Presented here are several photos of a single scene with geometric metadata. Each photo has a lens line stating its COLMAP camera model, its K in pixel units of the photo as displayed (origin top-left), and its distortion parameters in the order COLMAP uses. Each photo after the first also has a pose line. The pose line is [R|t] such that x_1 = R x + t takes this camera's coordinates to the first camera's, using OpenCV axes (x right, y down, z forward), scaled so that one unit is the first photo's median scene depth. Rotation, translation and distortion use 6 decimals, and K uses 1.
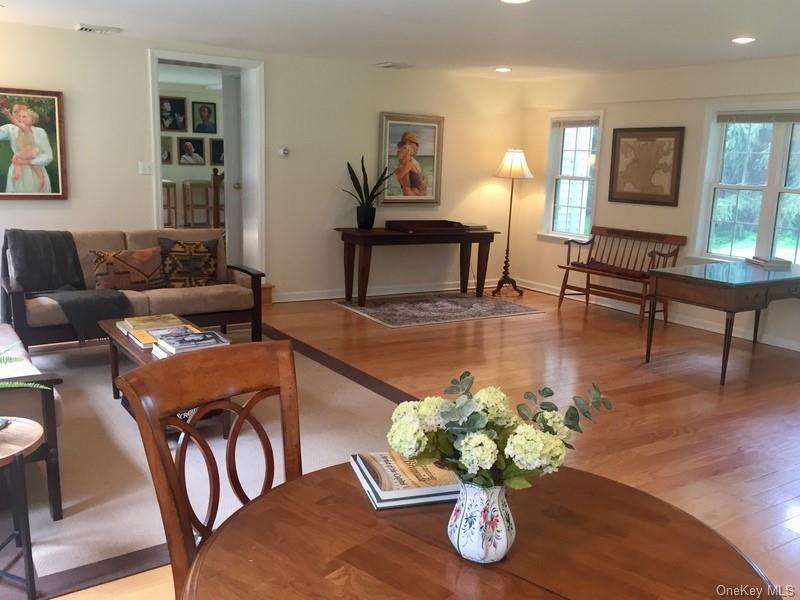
lens RADIAL K [[731.3, 0, 400.8], [0, 731.3, 300.2], [0, 0, 1]] dist [0.036185, 0.000000]
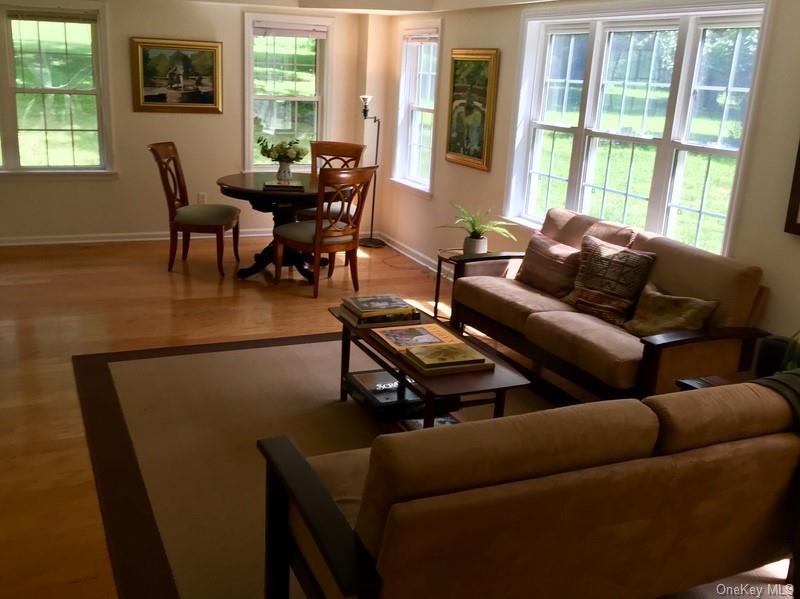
lens RADIAL K [[814.5, 0, 402.5], [0, 814.5, 306.2], [0, 0, 1]] dist [0.022607, 0.000000]
pose [[-0.986229, -0.115105, 0.118758, -0.275541], [-0.048480, 0.887726, 0.457812, -0.271697], [-0.158121, 0.445750, -0.881082, 1.215521]]
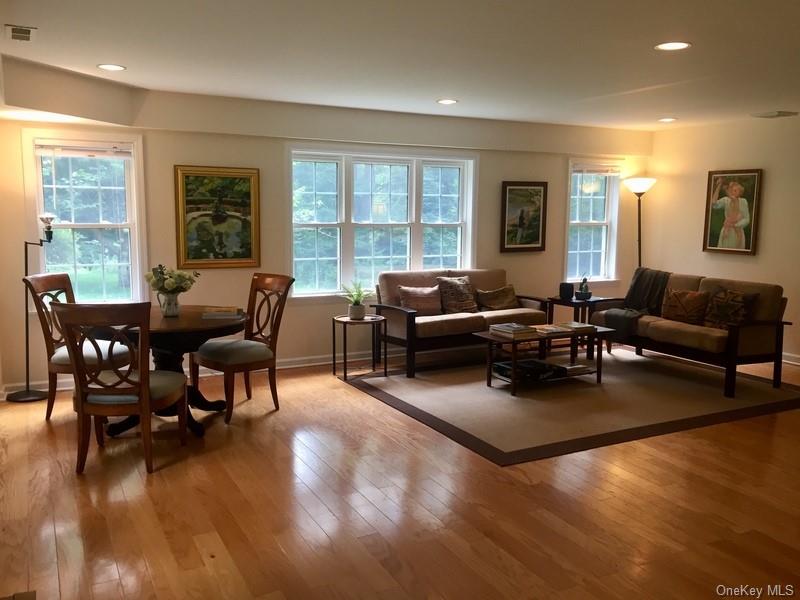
lens RADIAL K [[678.9, 0, 399.6], [0, 678.9, 306.2], [0, 0, 1]] dist [0.035467, -0.014756]
pose [[-0.081875, 0.113555, -0.990152, 0.751836], [-0.203723, 0.970604, 0.128159, -0.081813], [0.975599, 0.212209, -0.056335, 0.520452]]
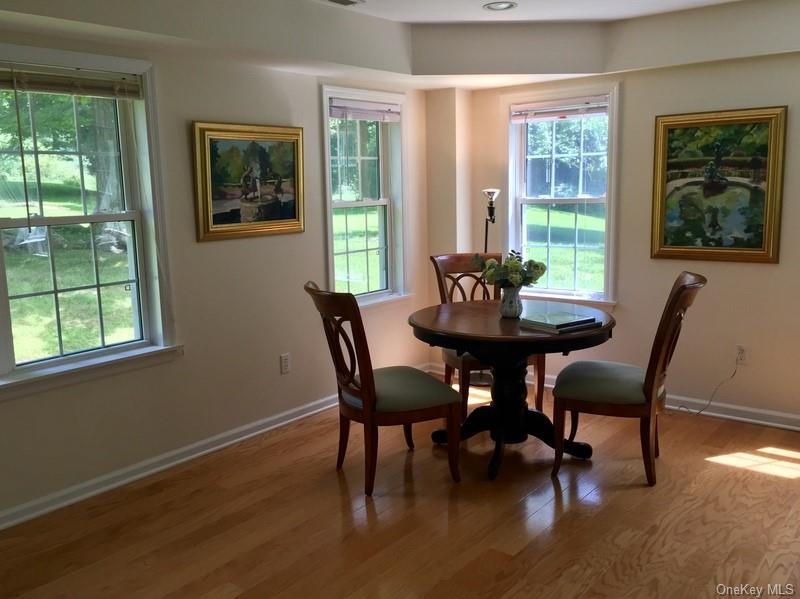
lens RADIAL K [[731.3, 0, 398.3], [0, 731.3, 297.3], [0, 0, 1]] dist [0.036185, 0.000000]
pose [[-0.940368, 0.044864, -0.337188, 0.326895], [-0.067408, 0.947029, 0.313994, -0.129201], [0.333414, 0.317999, -0.887531, 0.753130]]
